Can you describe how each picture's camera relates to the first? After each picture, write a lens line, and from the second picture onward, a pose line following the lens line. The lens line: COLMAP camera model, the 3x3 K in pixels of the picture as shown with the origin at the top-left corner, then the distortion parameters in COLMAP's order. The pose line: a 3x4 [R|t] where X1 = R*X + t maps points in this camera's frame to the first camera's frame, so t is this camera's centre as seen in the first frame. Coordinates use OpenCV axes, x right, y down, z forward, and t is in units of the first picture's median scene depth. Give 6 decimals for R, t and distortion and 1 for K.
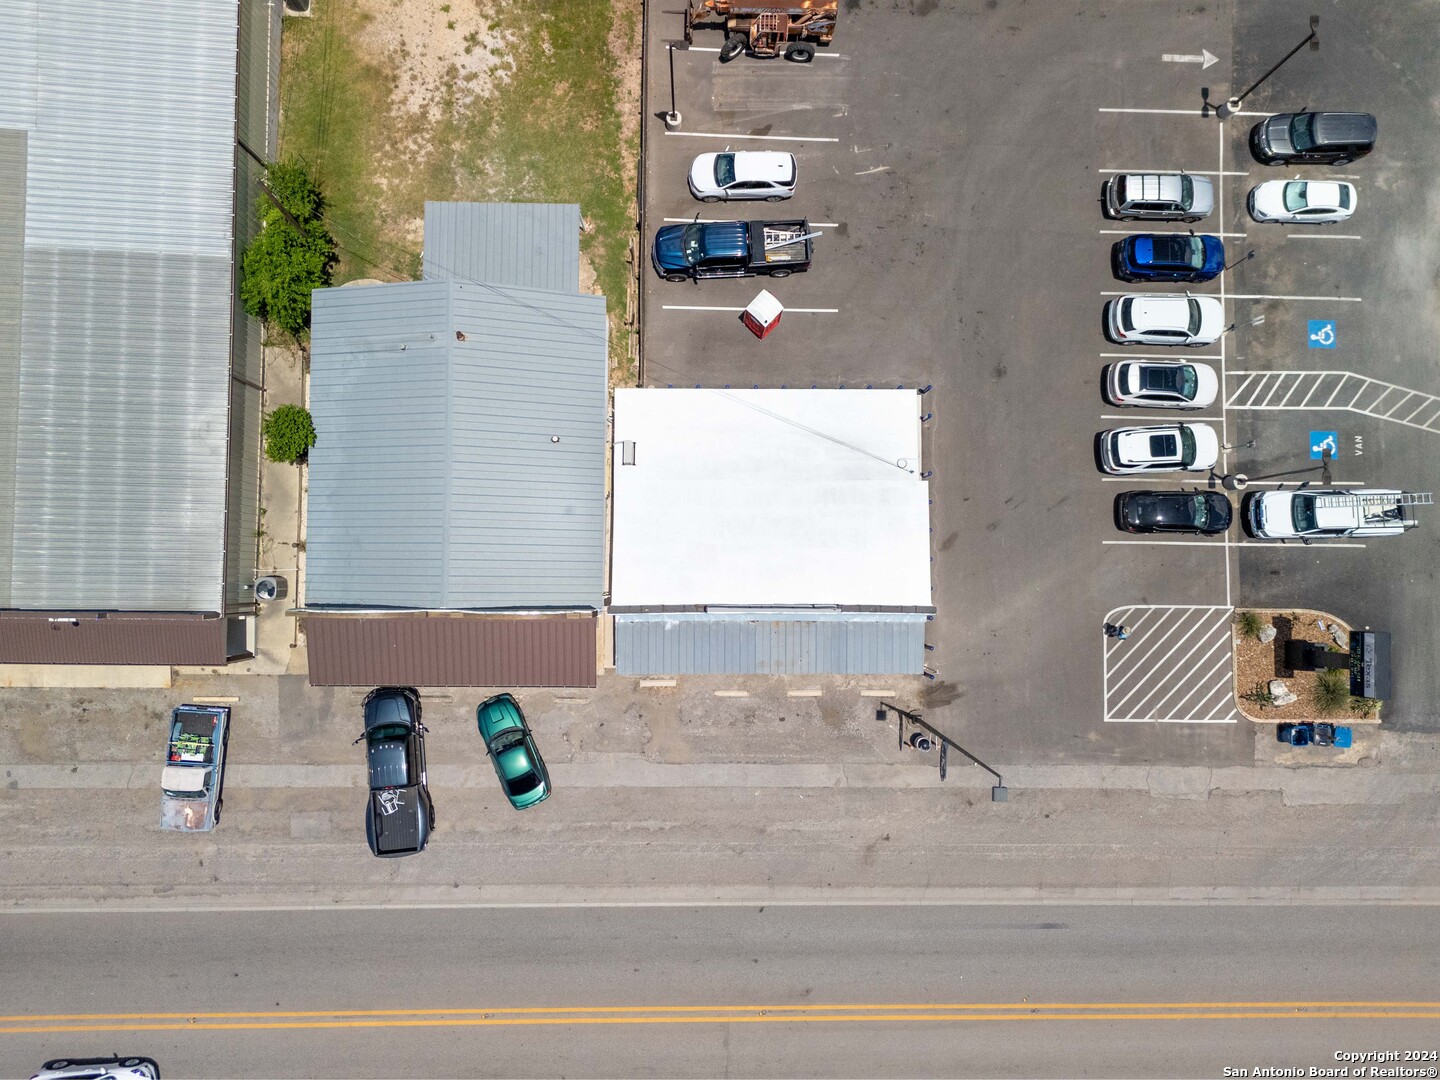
lens RADIAL K [[1058.4, 0, 723.3], [0, 1058.4, 530.5], [0, 0, 1]] dist [0.081672, -0.087277]
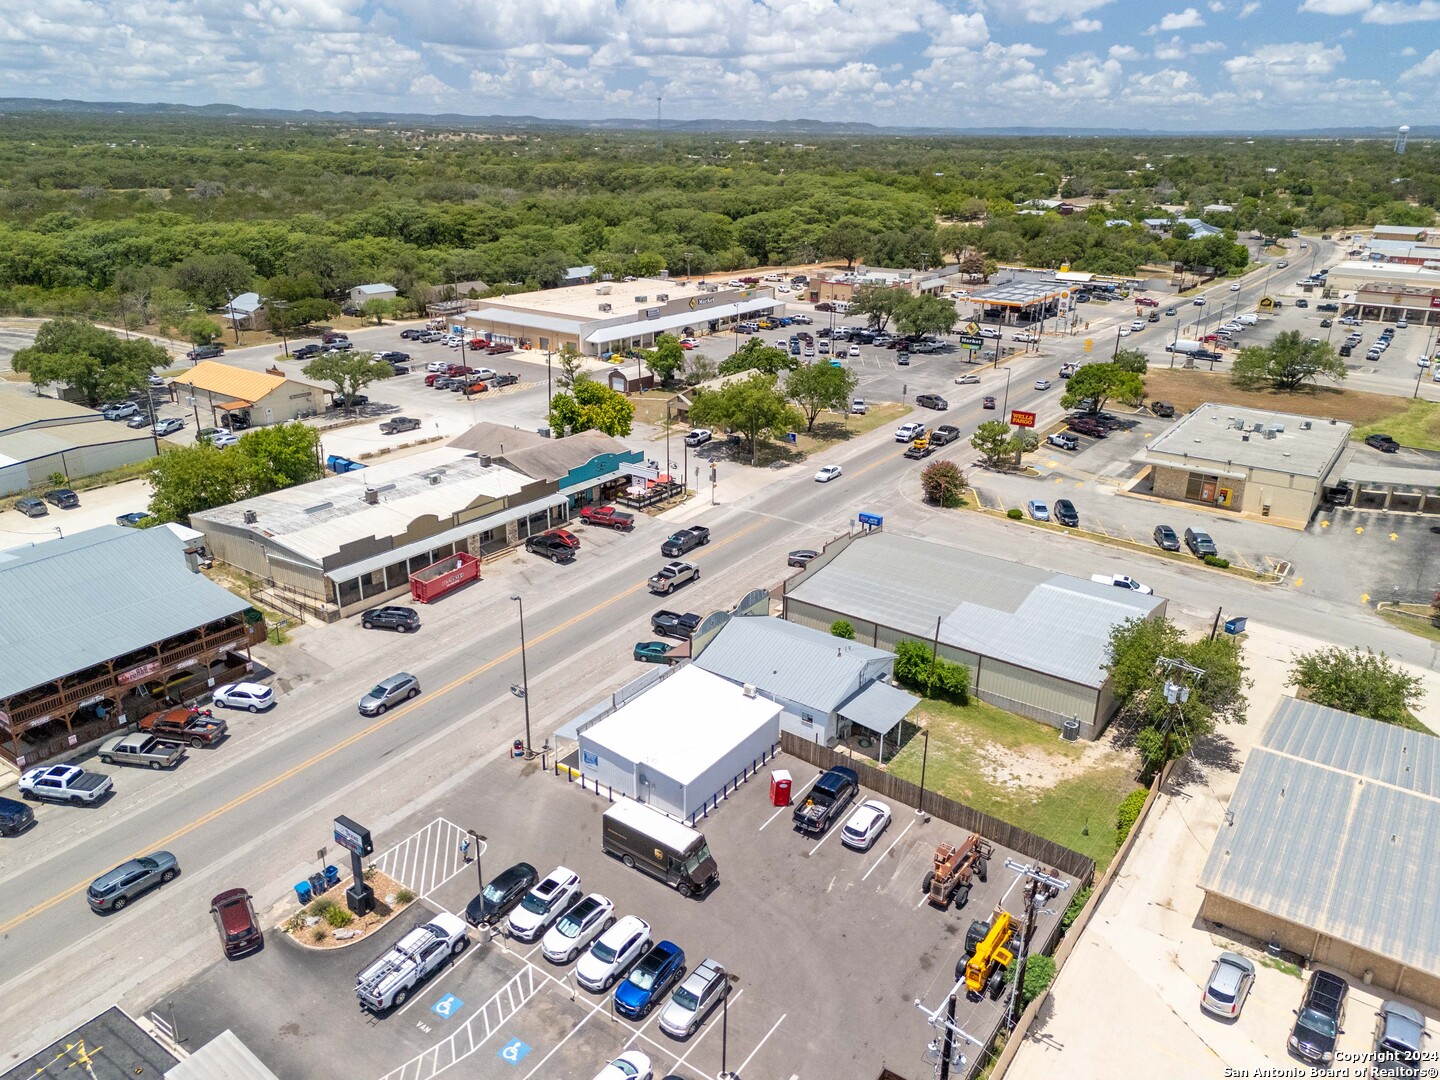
lens RADIAL K [[1058.4, 0, 723.3], [0, 1058.4, 530.5], [0, 0, 1]] dist [0.081672, -0.087277]
pose [[-0.565600, 0.254198, -0.784525, 1.247333], [-0.824679, -0.173032, 0.538484, -0.928639], [0.001133, 0.951548, 0.307498, 0.136634]]
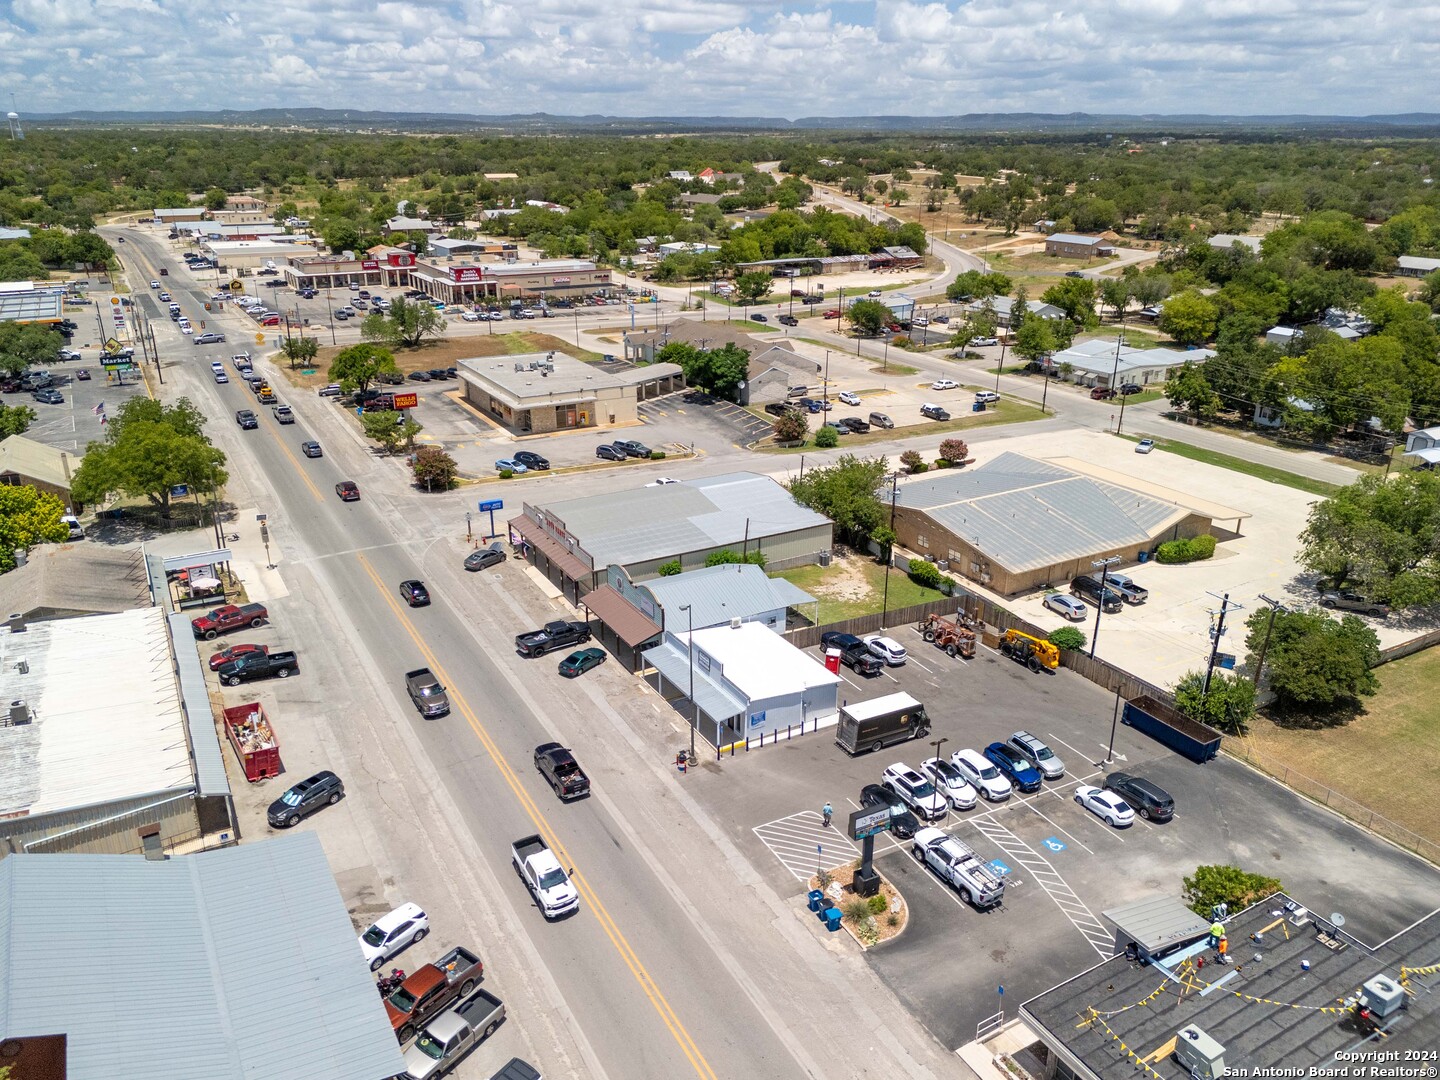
lens RADIAL K [[1050.3, 0, 721.6], [0, 1050.3, 531.3], [0, 0, 1]] dist [0.128972, -0.210349]
pose [[0.510273, 0.277688, -0.813948, 1.473330], [-0.858929, 0.212052, -0.466128, 0.845118], [0.043162, 0.936976, 0.346718, 0.074160]]
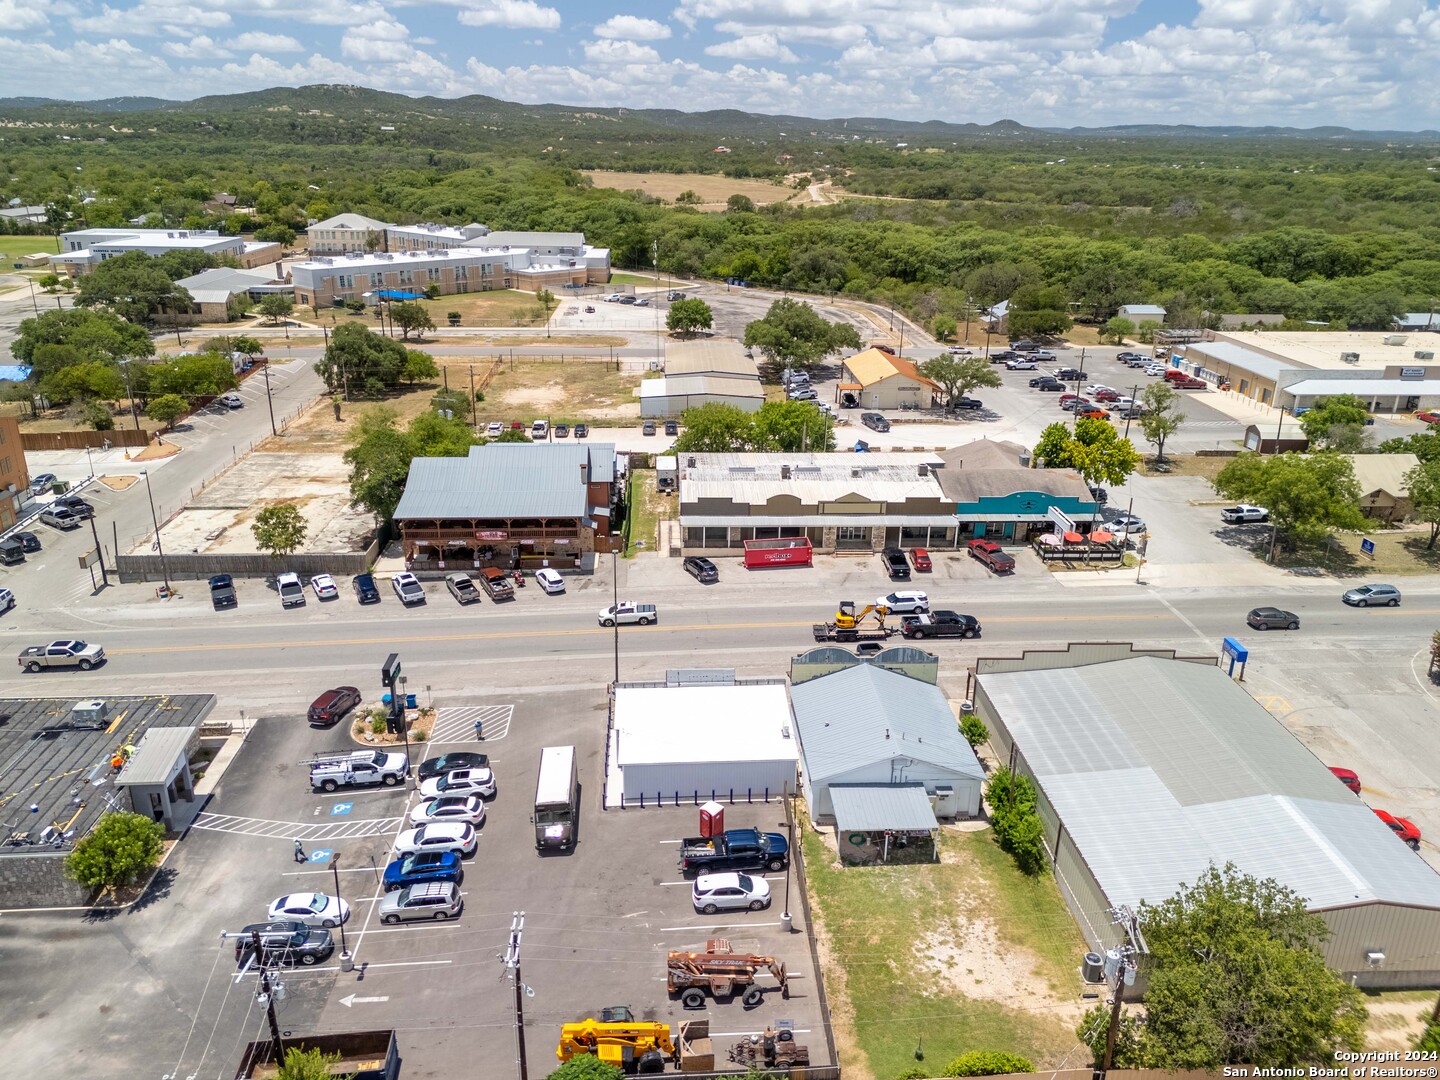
lens RADIAL K [[1058.4, 0, 723.3], [0, 1058.4, 530.5], [0, 0, 1]] dist [0.081672, -0.087277]
pose [[-0.996482, -0.015375, -0.082382, 0.152894], [-0.073607, -0.309385, 0.948084, -1.526964], [-0.040064, 0.950813, 0.307165, 0.133625]]
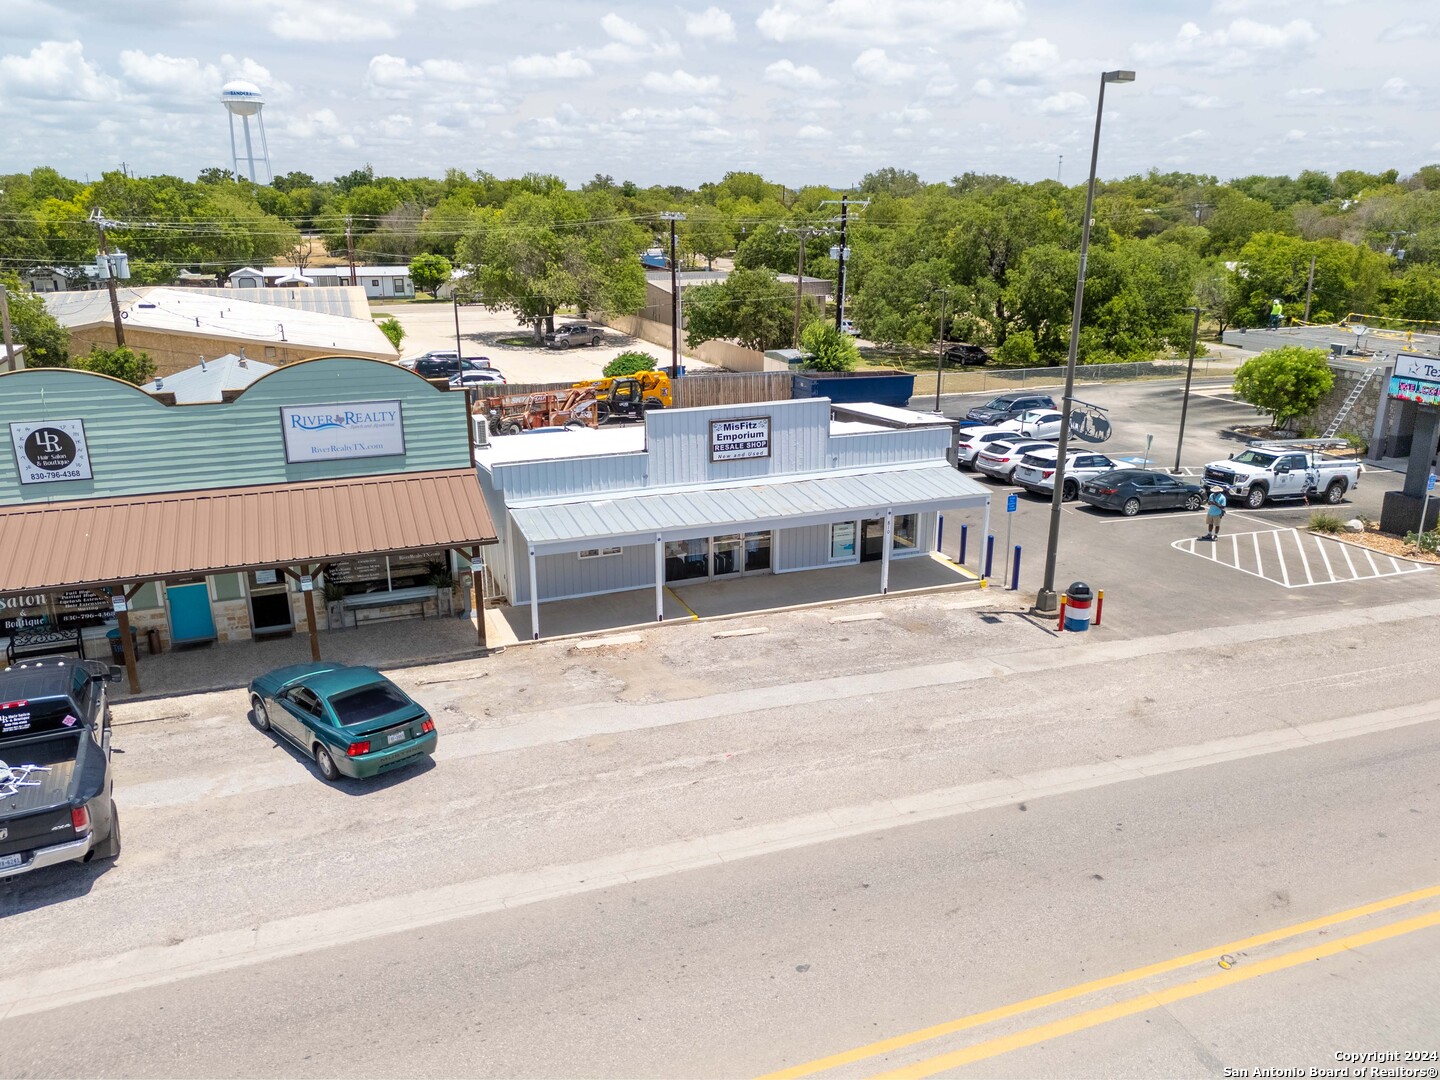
lens RADIAL K [[1058.4, 0, 723.3], [0, 1058.4, 530.5], [0, 0, 1]] dist [0.081672, -0.087277]
pose [[0.926728, -0.134331, 0.350898, -0.189086], [0.375601, 0.306569, -0.874608, 0.618778], [0.009912, 0.942322, 0.334561, 0.757434]]
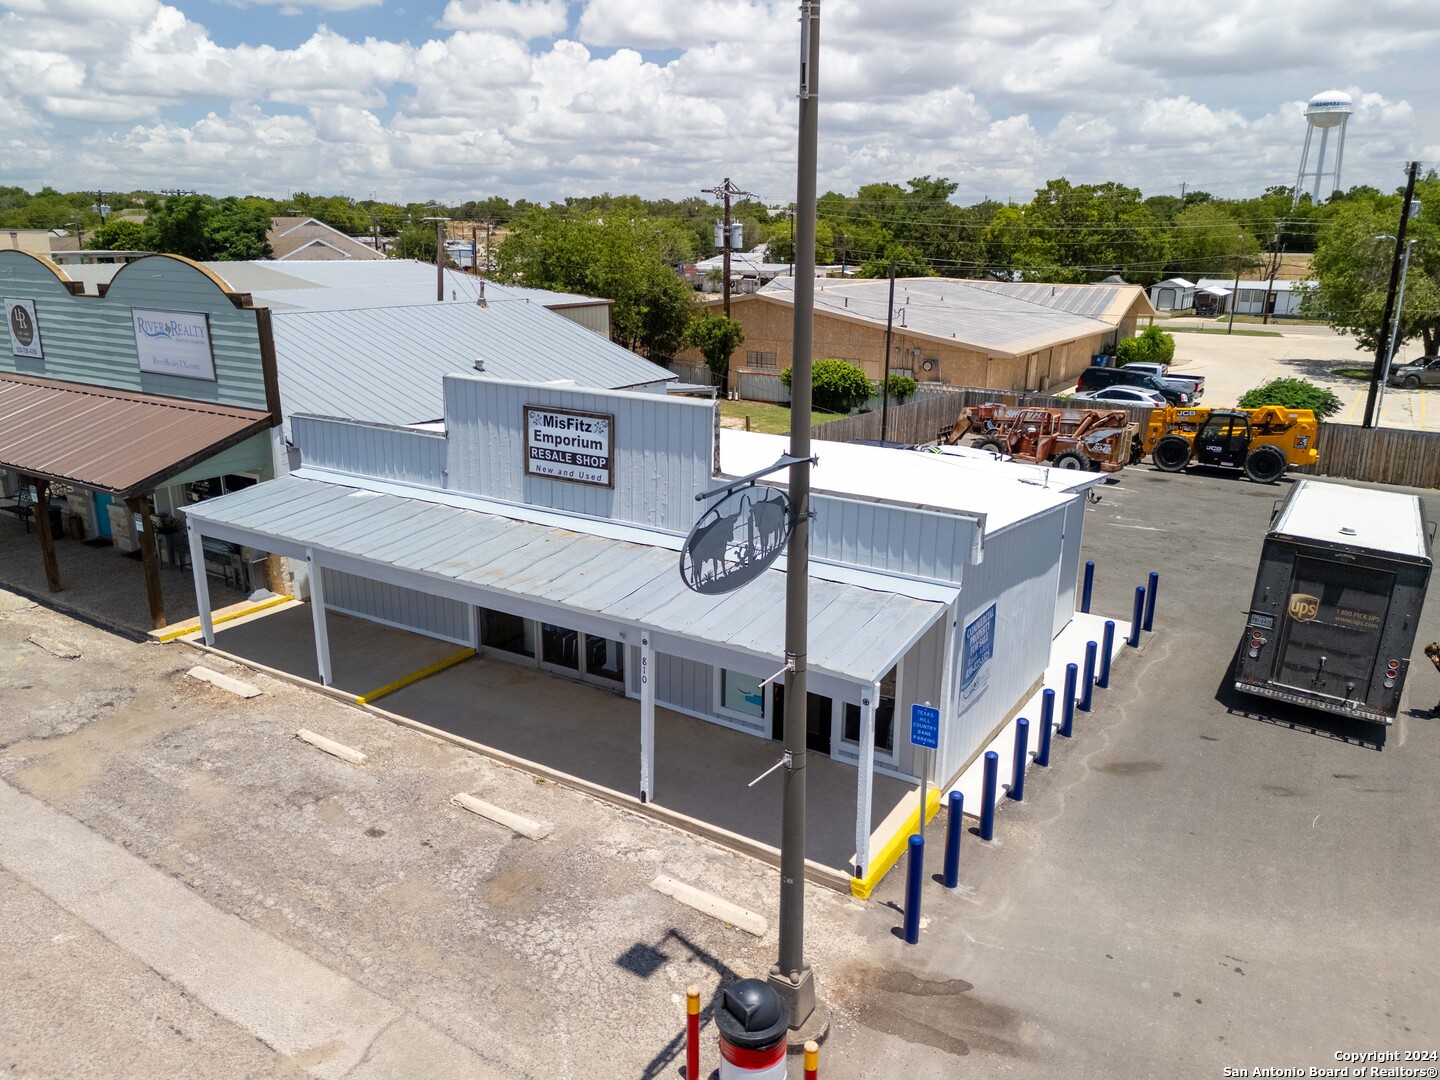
lens RADIAL K [[1063.9, 0, 721.9], [0, 1063.9, 522.9], [0, 0, 1]] dist [0.075707, -0.072191]
pose [[0.848271, 0.119814, -0.515831, 0.274168], [-0.528375, 0.256710, -0.809271, 0.341212], [0.035457, 0.959033, 0.281067, 0.838046]]
